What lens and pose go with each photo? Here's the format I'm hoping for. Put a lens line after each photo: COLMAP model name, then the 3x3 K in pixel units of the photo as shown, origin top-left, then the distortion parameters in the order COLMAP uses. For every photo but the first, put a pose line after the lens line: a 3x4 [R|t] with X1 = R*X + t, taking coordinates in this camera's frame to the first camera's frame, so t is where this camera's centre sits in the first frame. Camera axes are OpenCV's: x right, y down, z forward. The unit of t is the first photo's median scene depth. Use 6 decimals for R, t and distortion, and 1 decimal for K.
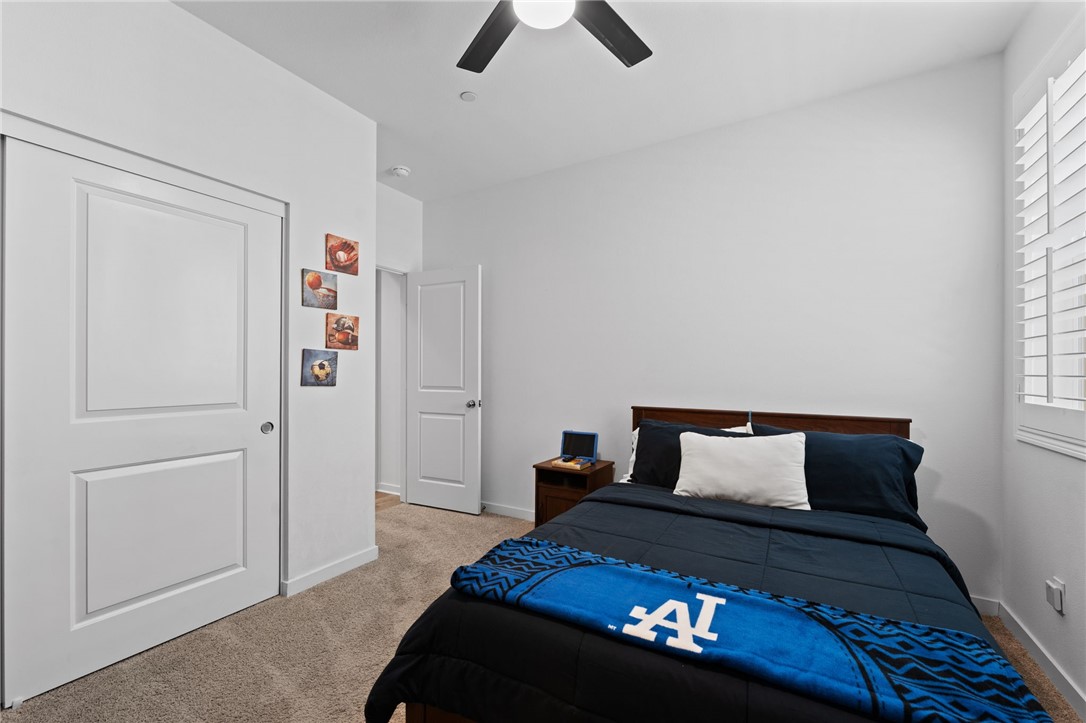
lens RADIAL K [[477.3, 0, 541.7], [0, 477.3, 375.7], [0, 0, 1]] dist [0.001766, 0.000271]
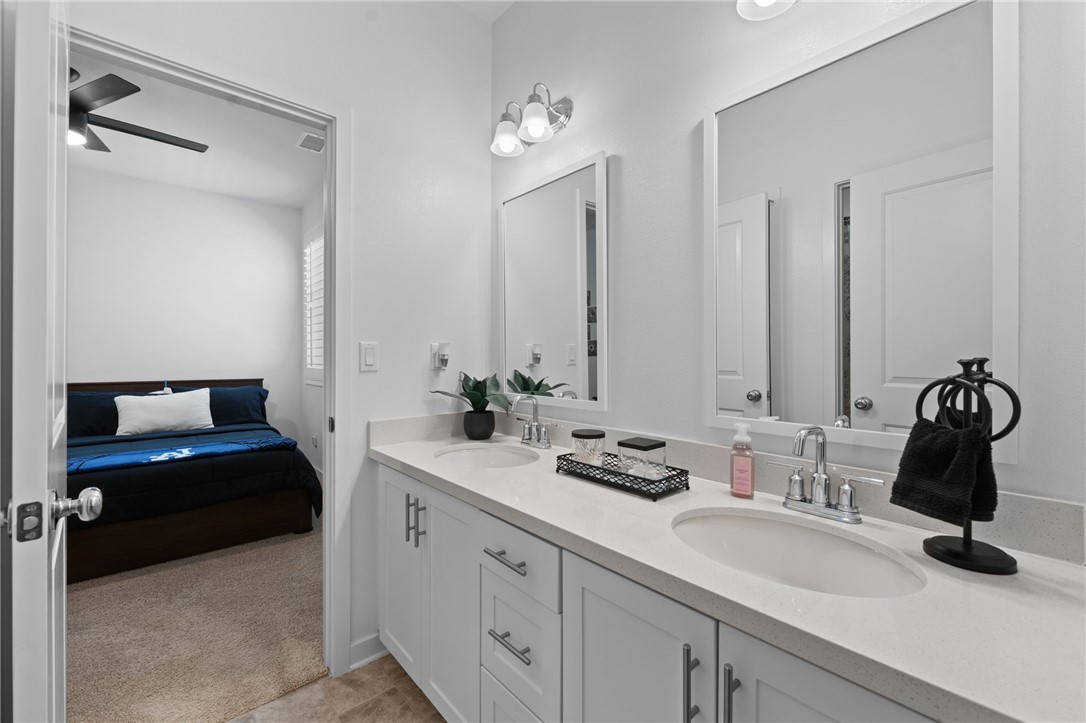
lens RADIAL K [[444.4, 0, 548.7], [0, 444.4, 353.1], [0, 0, 1]] dist [0.001433, 0.000103]
pose [[0.336427, -0.002681, 0.941706, -0.634271], [0.006875, 0.999976, 0.000391, -0.007992], [-0.941684, 0.006343, 0.336438, -0.826425]]
